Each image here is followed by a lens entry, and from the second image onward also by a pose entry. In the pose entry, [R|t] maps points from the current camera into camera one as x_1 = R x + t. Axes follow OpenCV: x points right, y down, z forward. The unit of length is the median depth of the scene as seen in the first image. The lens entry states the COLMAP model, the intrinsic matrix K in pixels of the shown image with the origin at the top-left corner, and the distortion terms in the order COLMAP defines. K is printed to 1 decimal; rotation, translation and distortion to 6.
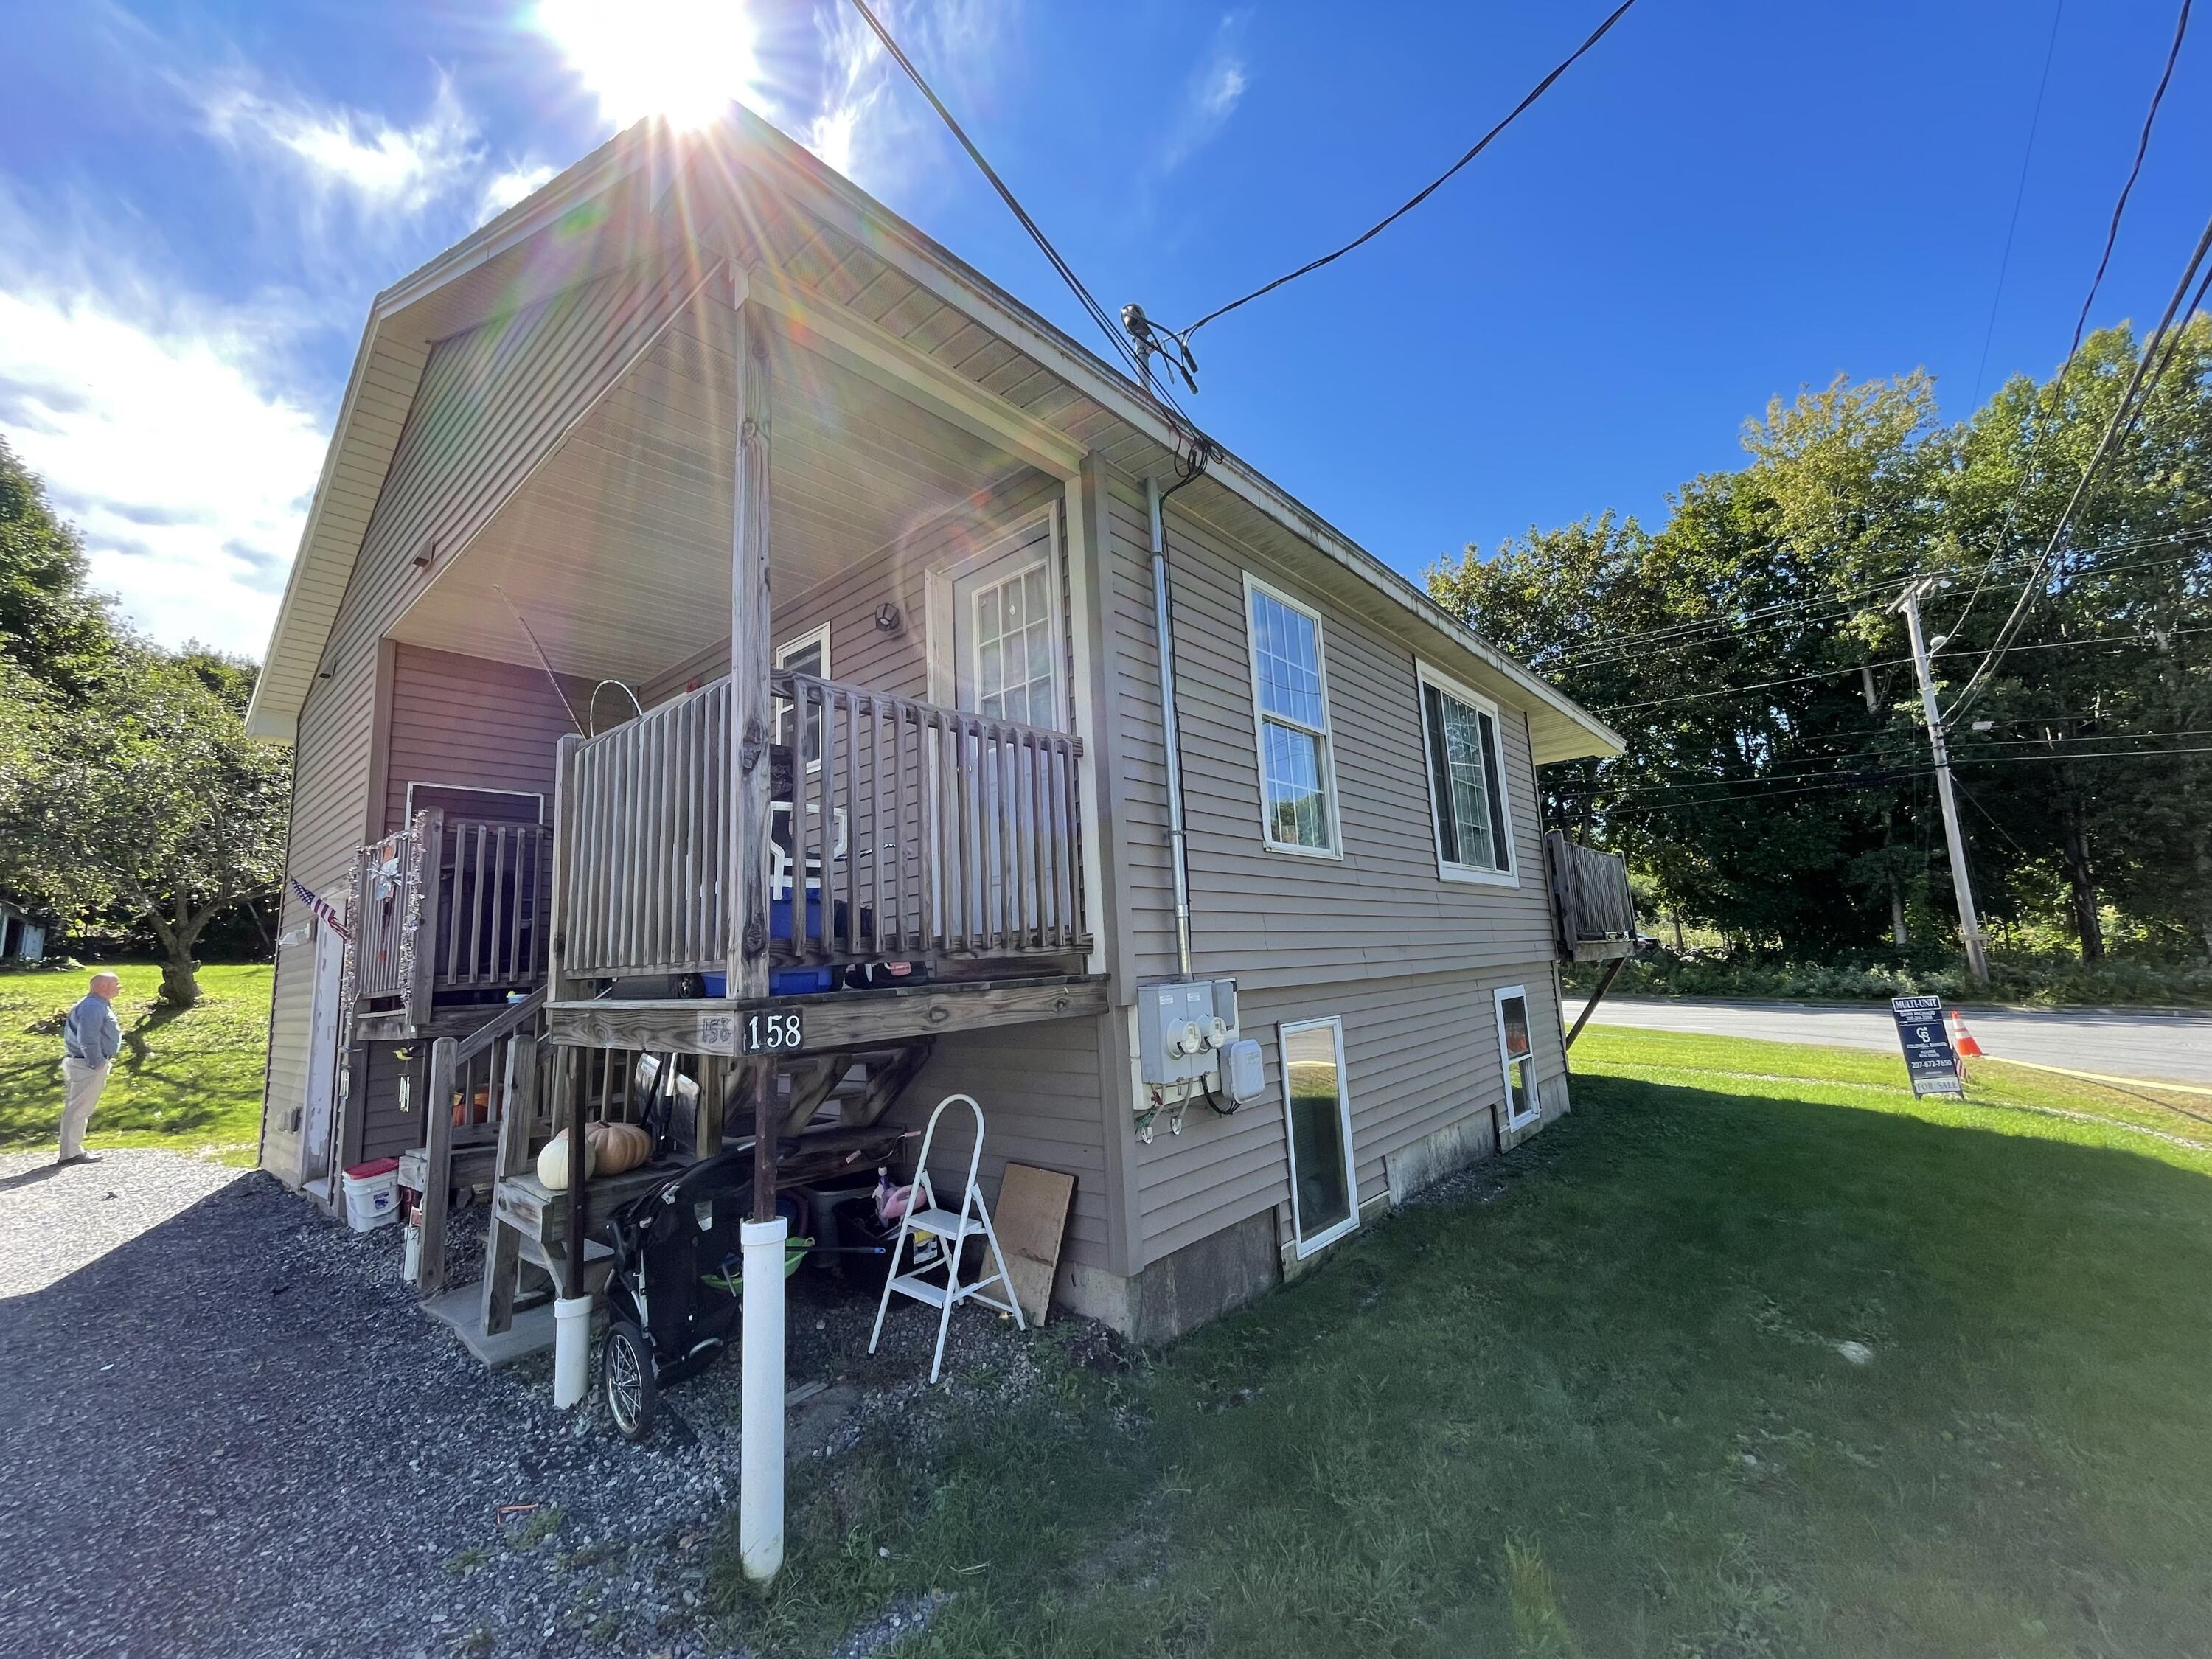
lens RADIAL K [[901.1, 0, 1109.8], [0, 901.1, 820.5], [0, 0, 1]] dist [0.001488, -0.001417]
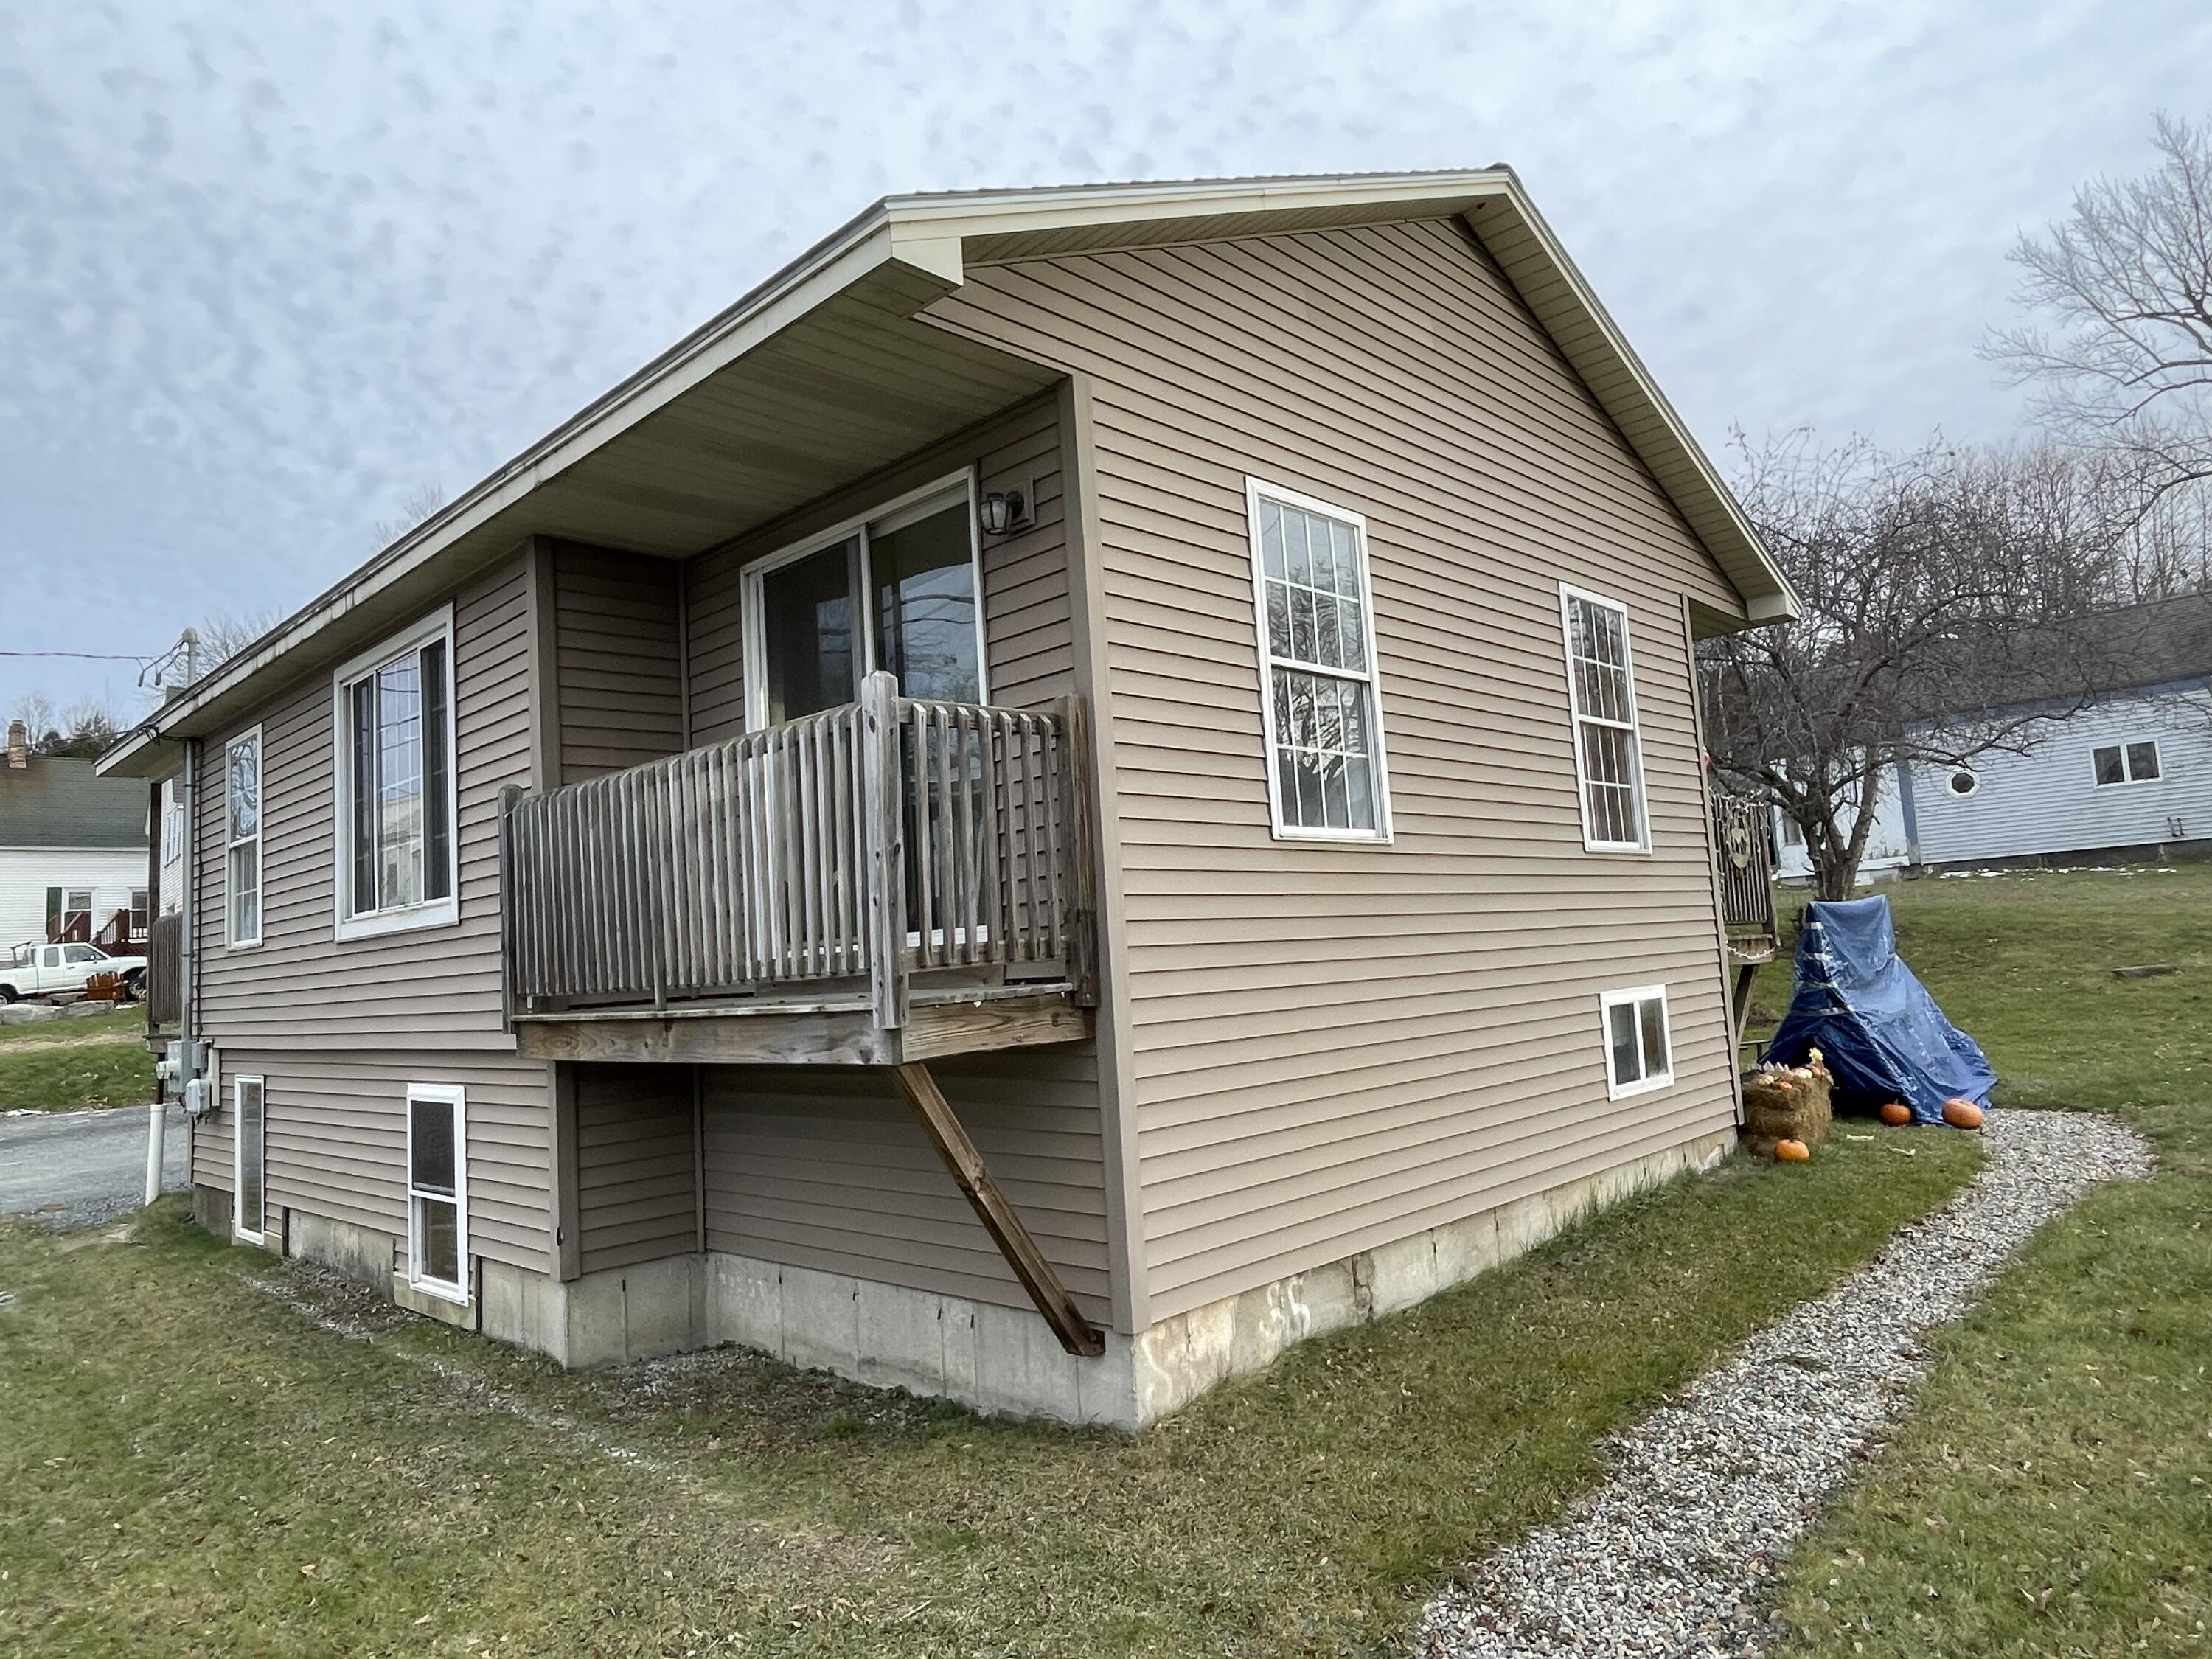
lens RADIAL K [[1376.8, 0, 1111.5], [0, 1376.8, 826.8], [0, 0, 1]] dist [0.000869, 0.000214]
pose [[-0.063650, -0.046578, -0.996885, 2.383750], [0.216262, 0.974530, -0.059342, 0.287826], [0.974258, -0.219366, -0.051955, 2.663430]]
